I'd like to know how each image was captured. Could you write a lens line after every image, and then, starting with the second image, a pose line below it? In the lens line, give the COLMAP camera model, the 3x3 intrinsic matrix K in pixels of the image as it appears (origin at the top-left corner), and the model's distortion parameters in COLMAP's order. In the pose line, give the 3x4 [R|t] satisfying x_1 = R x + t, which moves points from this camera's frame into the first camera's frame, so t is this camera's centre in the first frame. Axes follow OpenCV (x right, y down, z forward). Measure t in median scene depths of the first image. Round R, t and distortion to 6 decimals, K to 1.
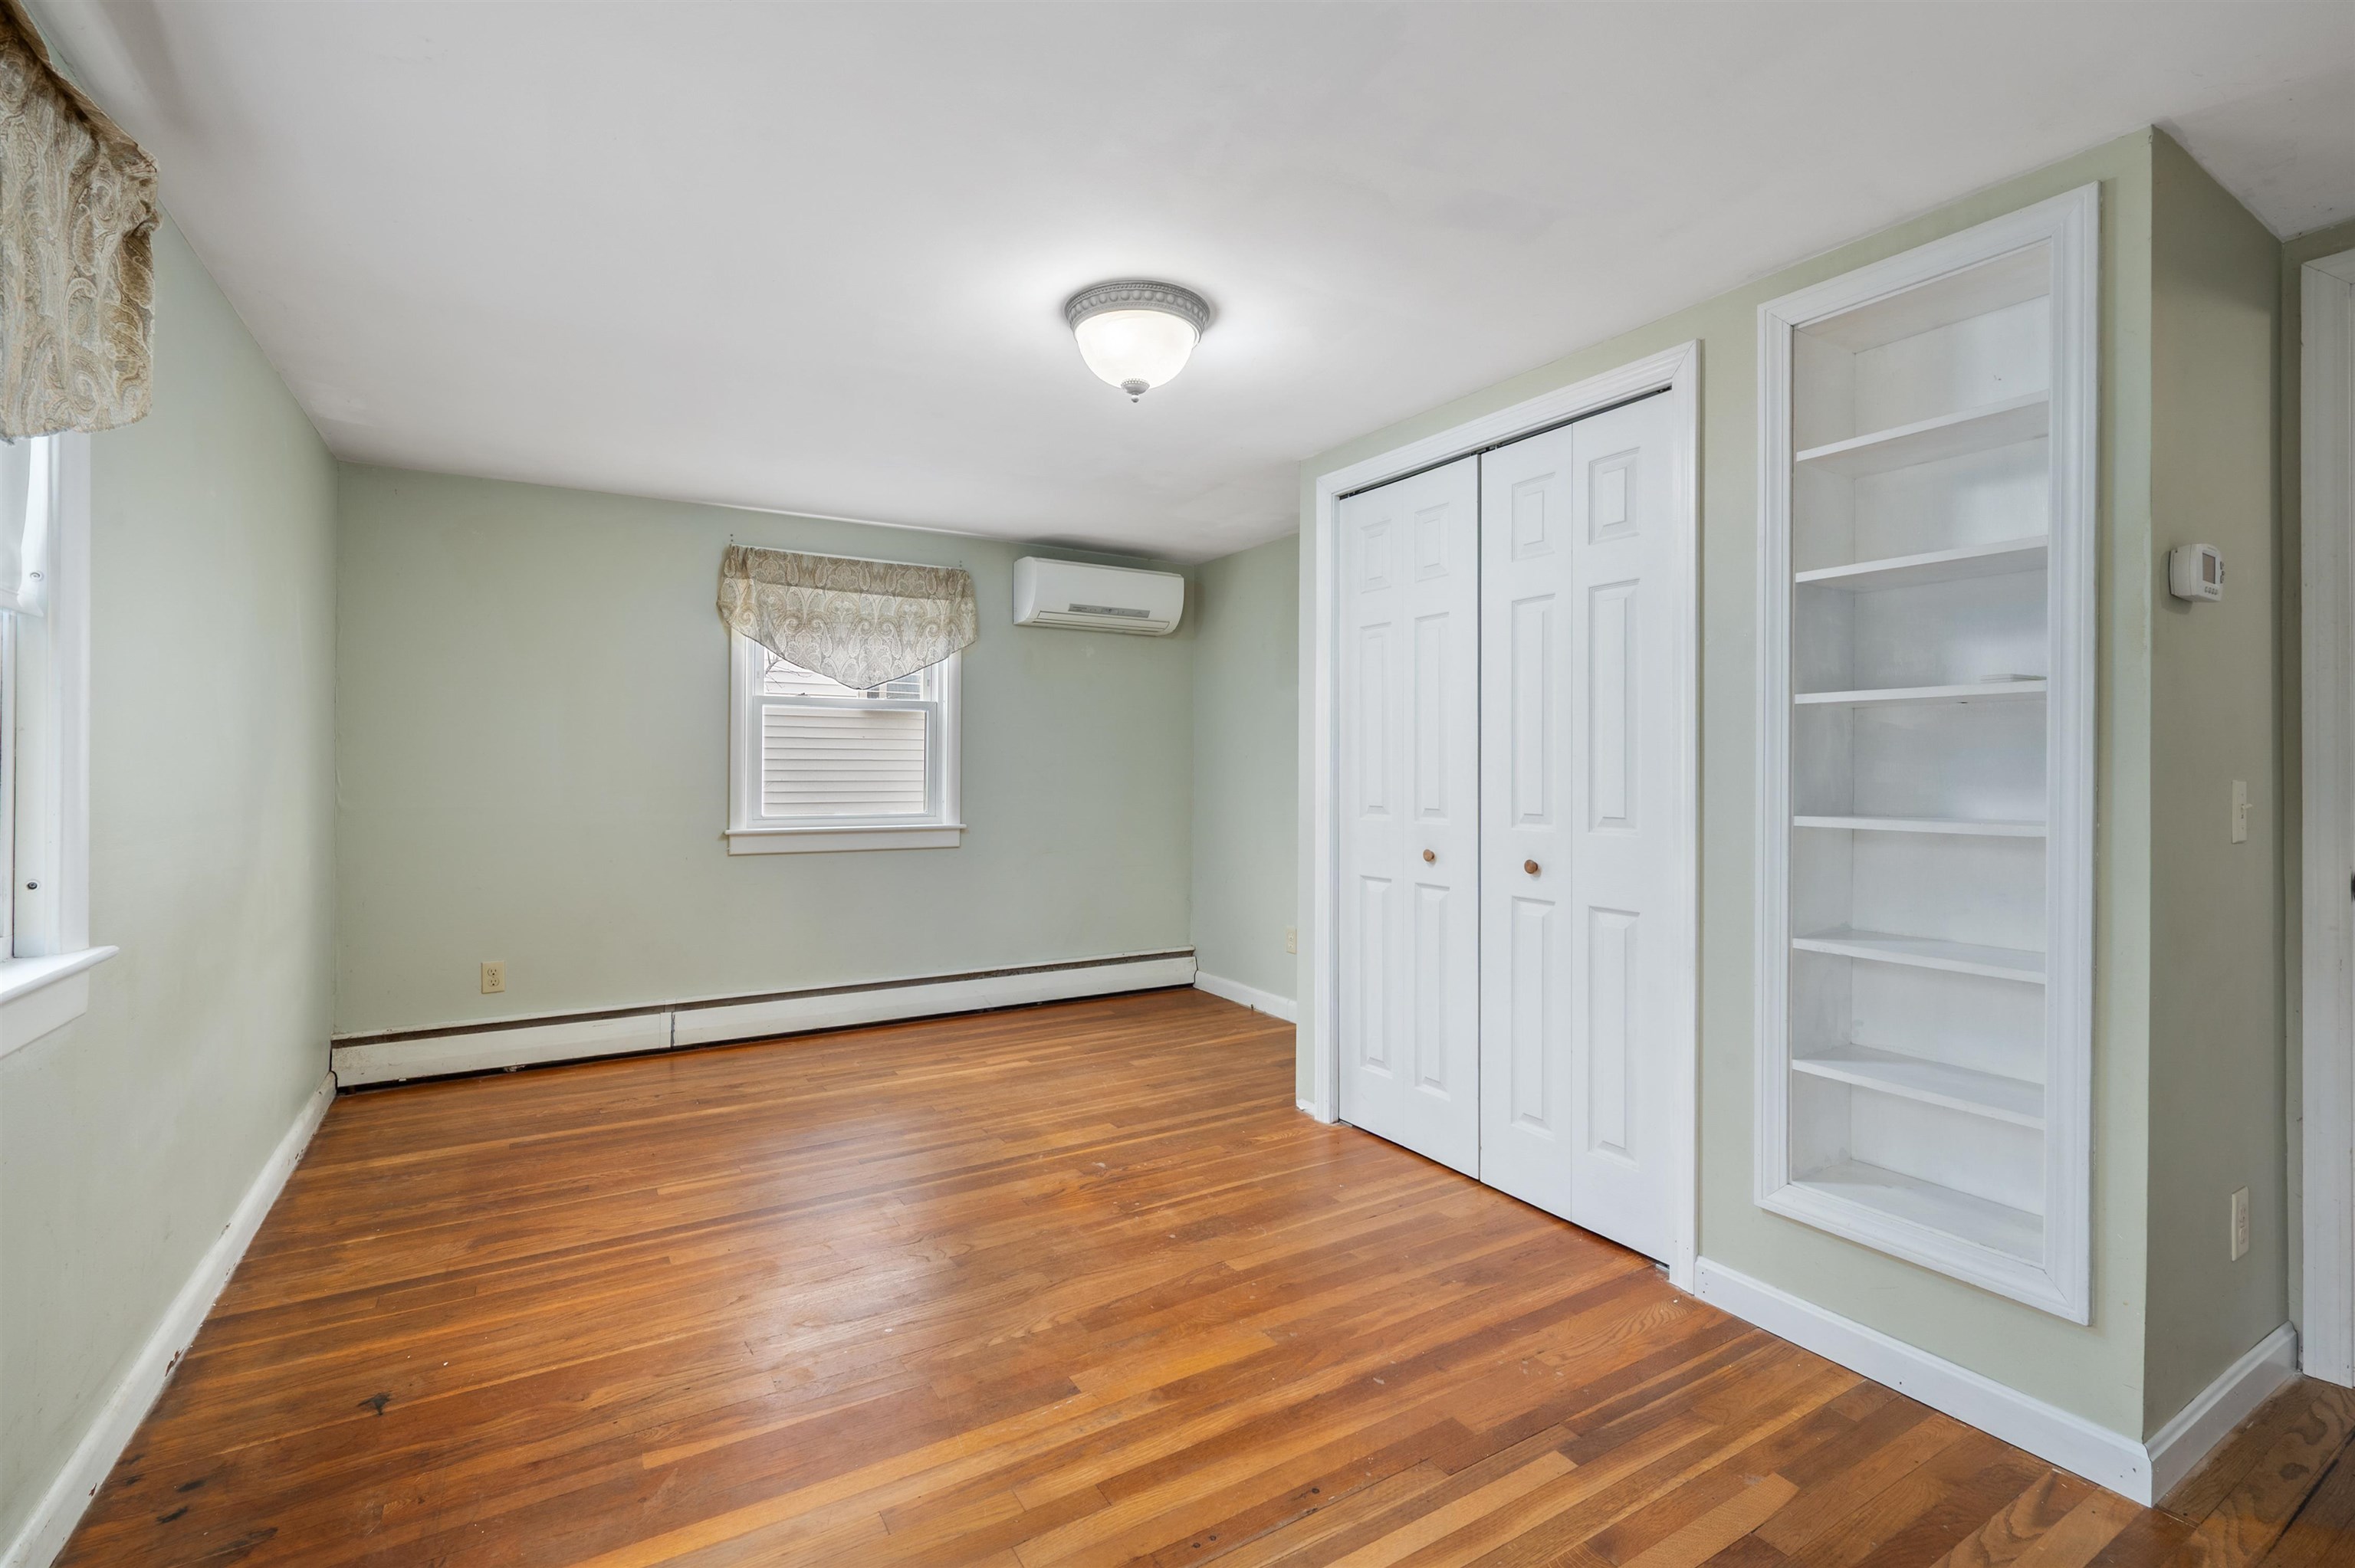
lens RADIAL K [[1048.4, 0, 1176.5], [0, 1048.4, 761.1], [0, 0, 1]] dist [-0.000083, 0.000398]
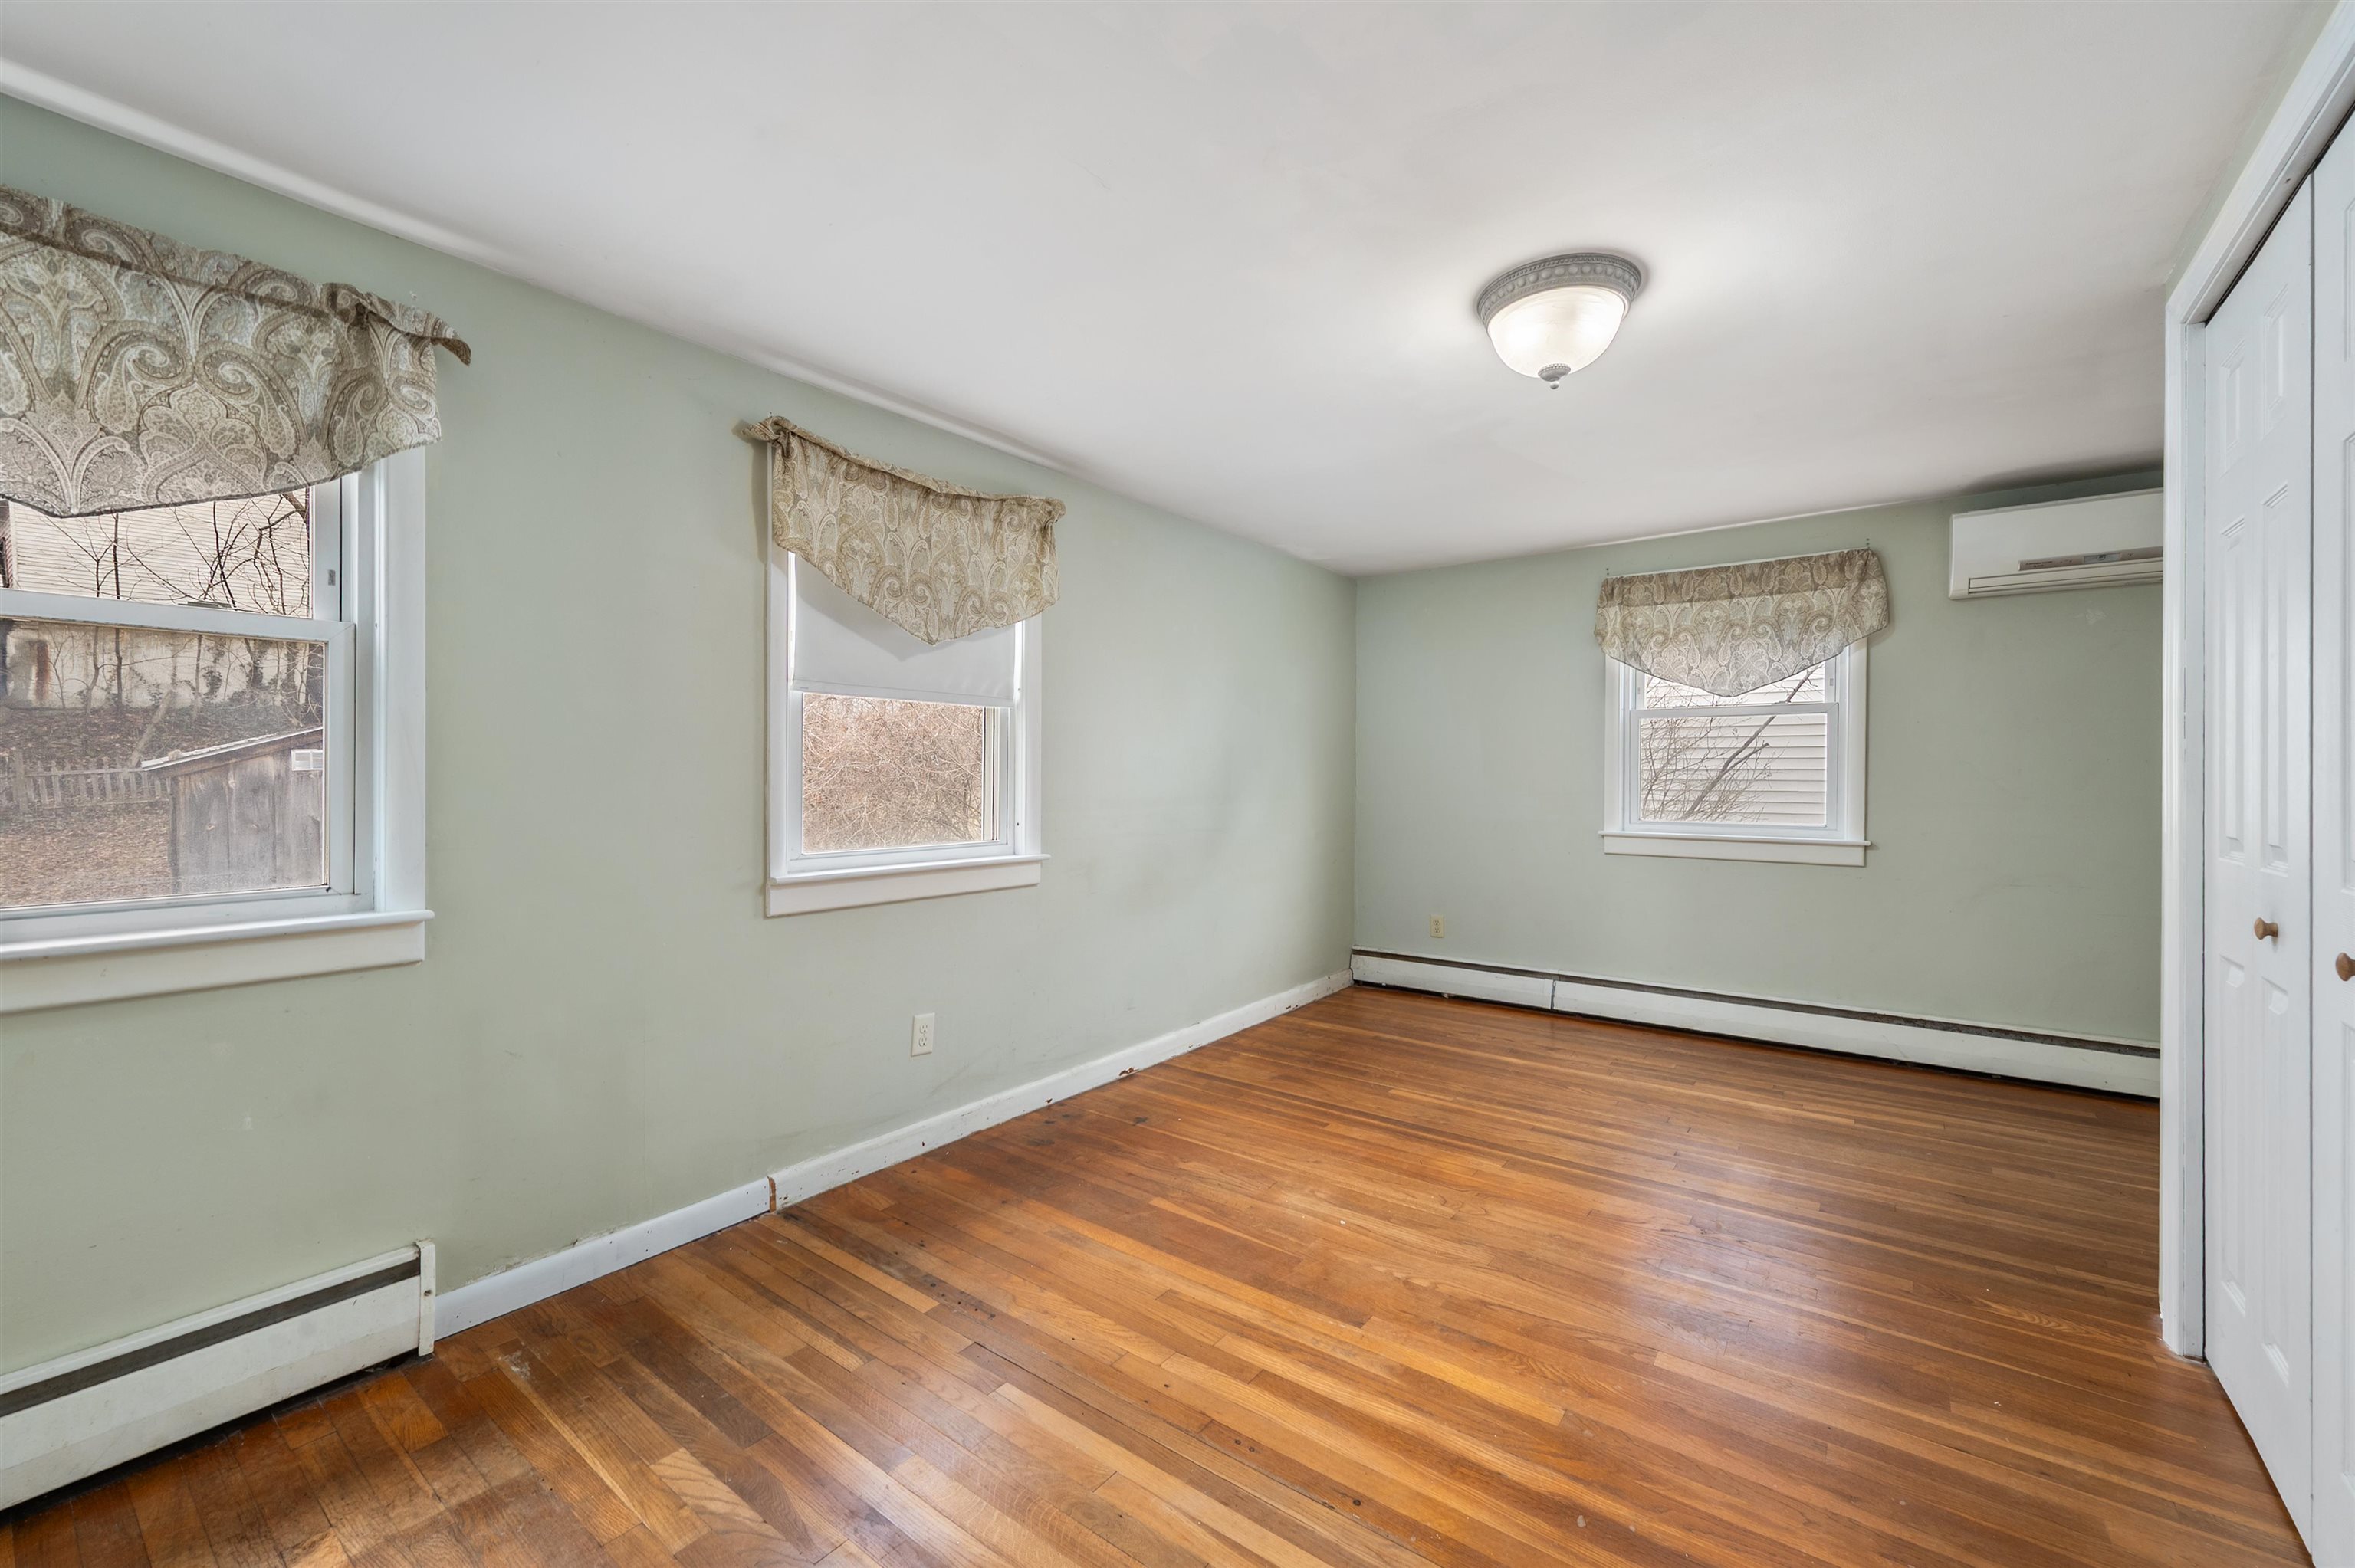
lens RADIAL K [[937.5, 0, 1177.5], [0, 937.5, 784.0], [0, 0, 1]] dist [-0.002493, -0.000323]
pose [[0.367093, 0.006573, -0.930161, 0.403838], [0.004274, 0.999953, 0.008754, 0.004512], [0.930175, -0.007189, 0.367047, 0.238269]]
